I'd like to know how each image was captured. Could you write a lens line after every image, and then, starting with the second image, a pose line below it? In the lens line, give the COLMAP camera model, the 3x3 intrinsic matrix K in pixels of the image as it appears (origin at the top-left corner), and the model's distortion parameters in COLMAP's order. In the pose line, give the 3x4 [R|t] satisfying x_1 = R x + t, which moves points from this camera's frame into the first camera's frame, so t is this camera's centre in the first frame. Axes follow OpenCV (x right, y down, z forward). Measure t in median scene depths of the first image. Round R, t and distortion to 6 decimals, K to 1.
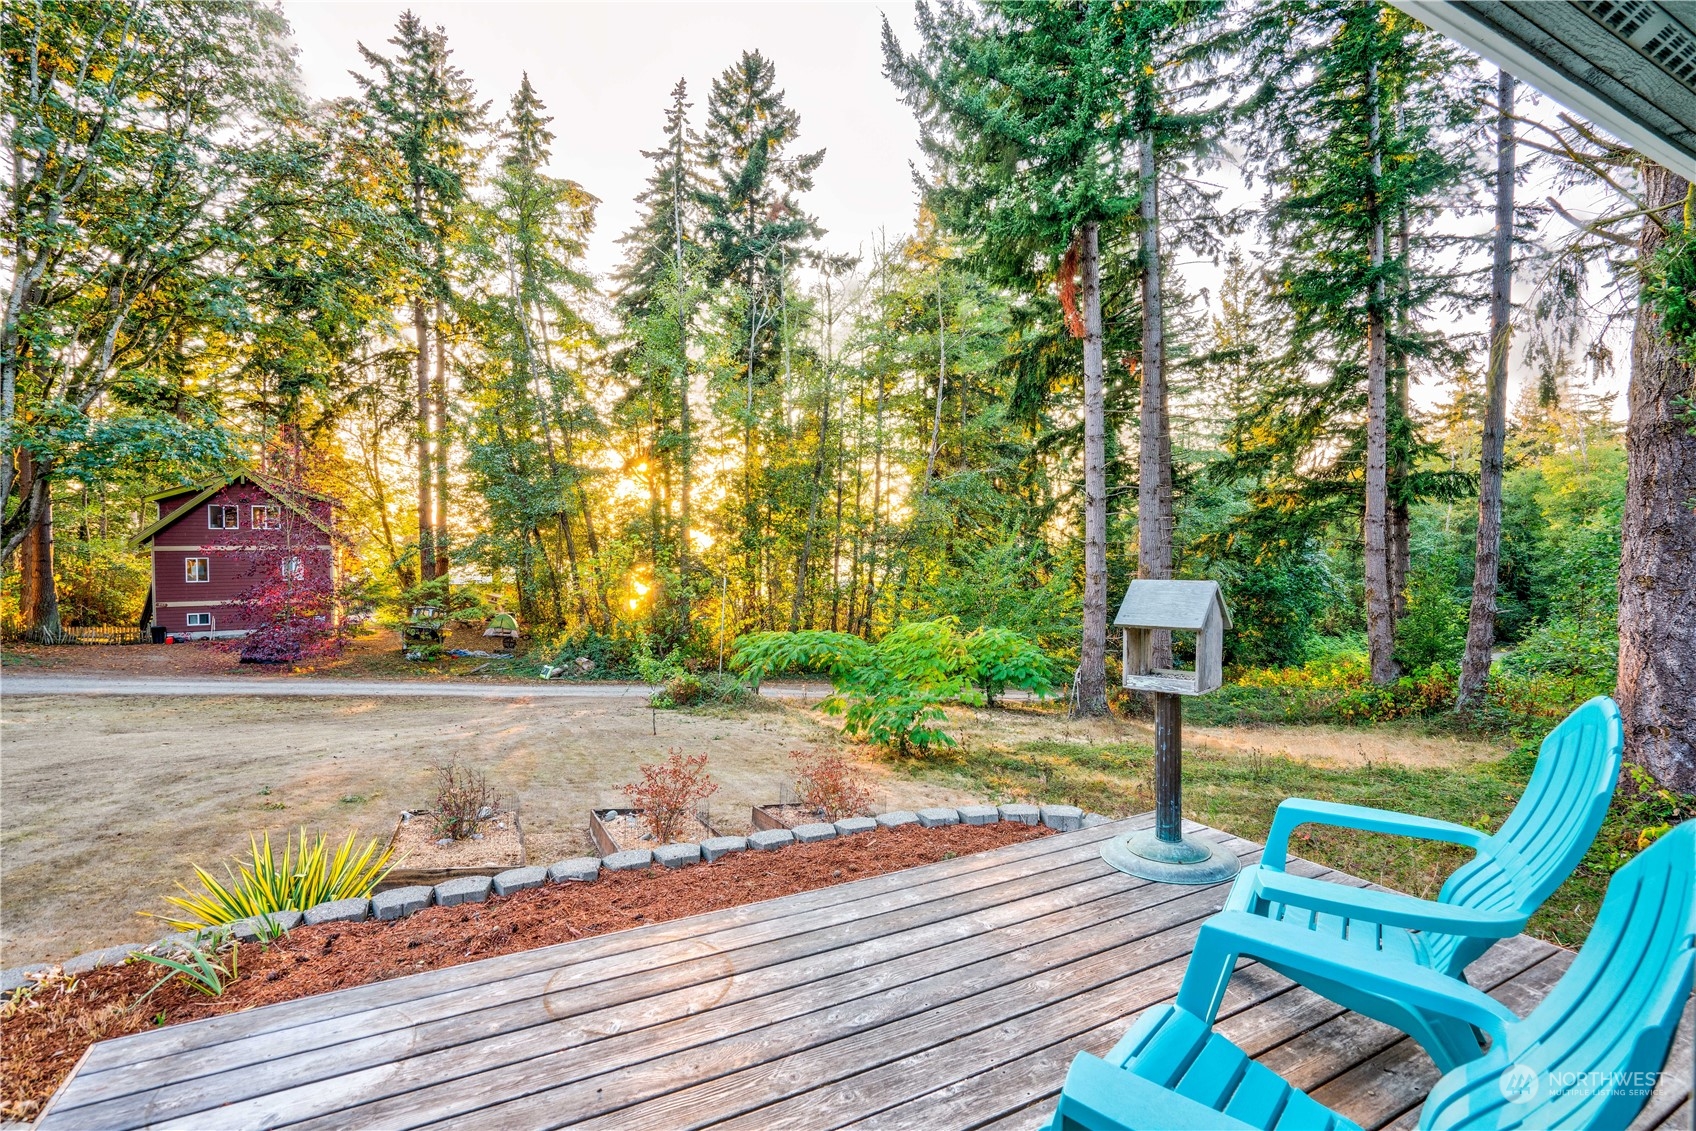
lens RADIAL K [[791.1, 0, 846.5], [0, 791.1, 551.5], [0, 0, 1]] dist [-0.026468, 0.001081]
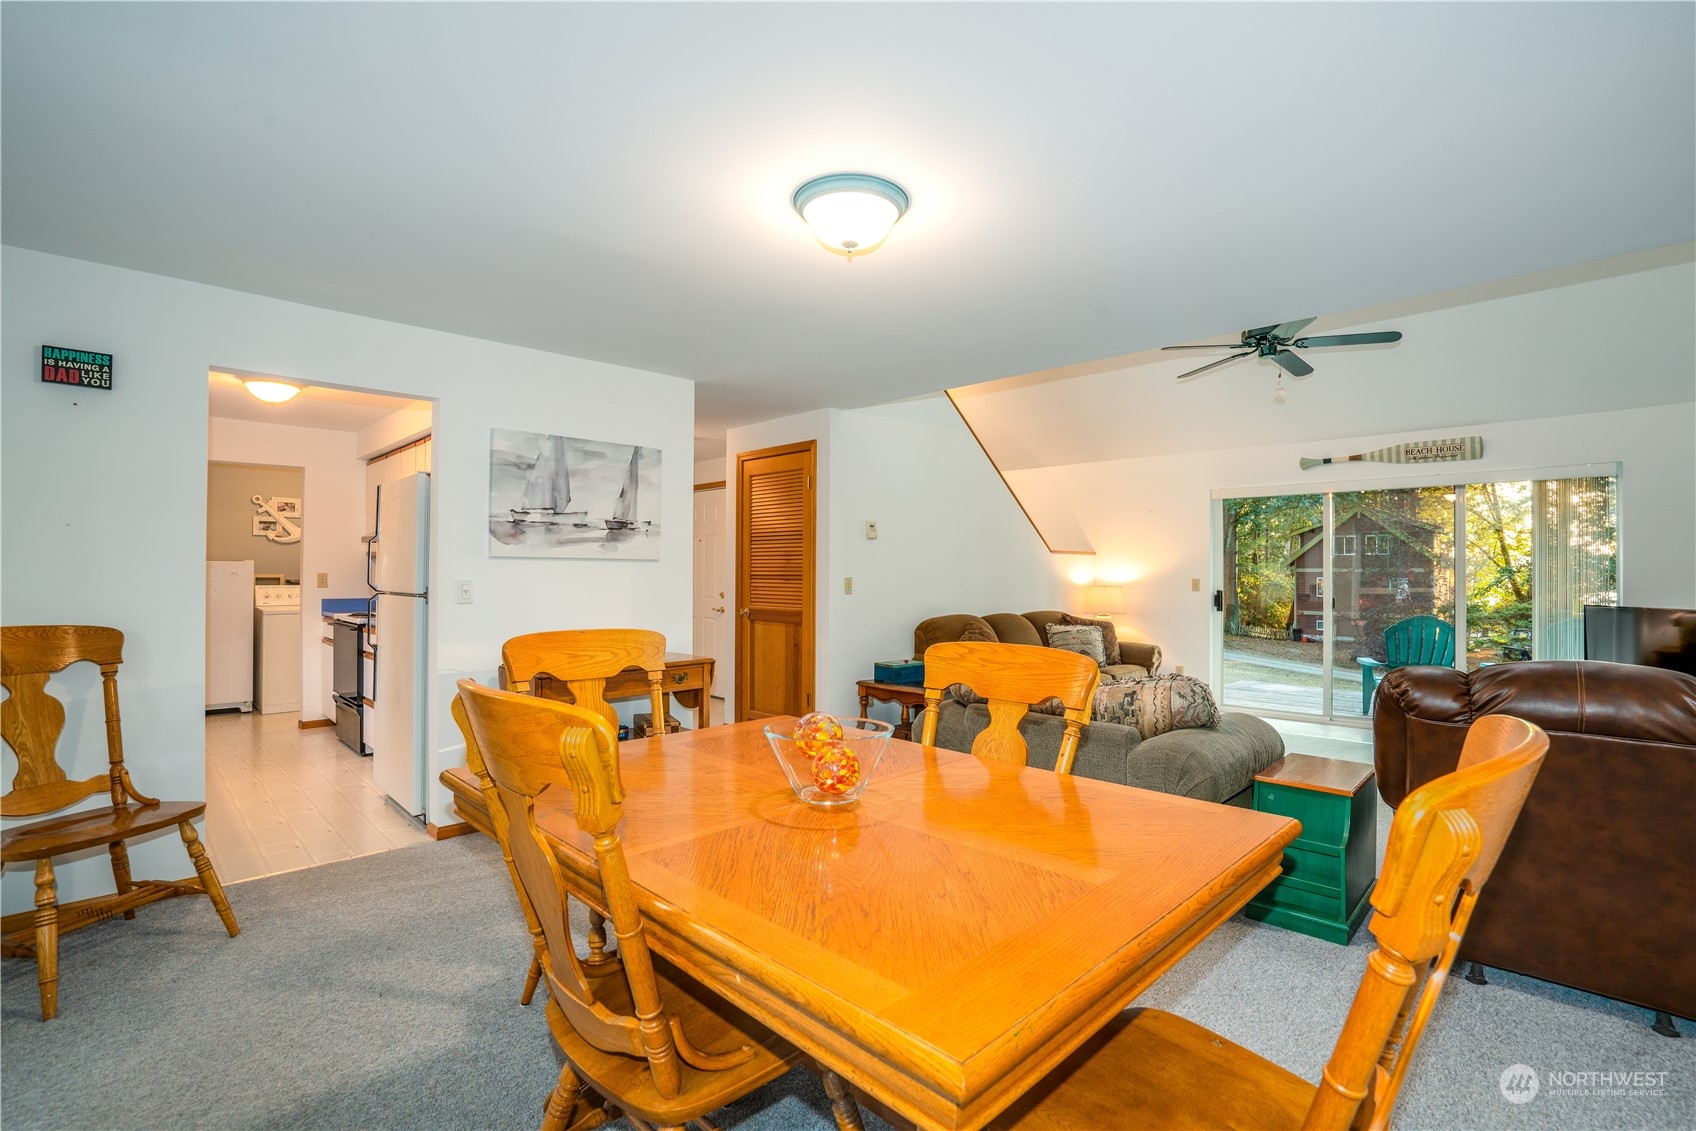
lens RADIAL K [[791.1, 0, 850.6], [0, 791.1, 563.9], [0, 0, 1]] dist [-0.026468, 0.001081]
pose [[0.304262, -0.000337, -0.952588, 0.123007], [-0.009595, 0.999948, -0.003418, -0.002473], [0.952540, 0.010180, 0.304243, -0.109163]]
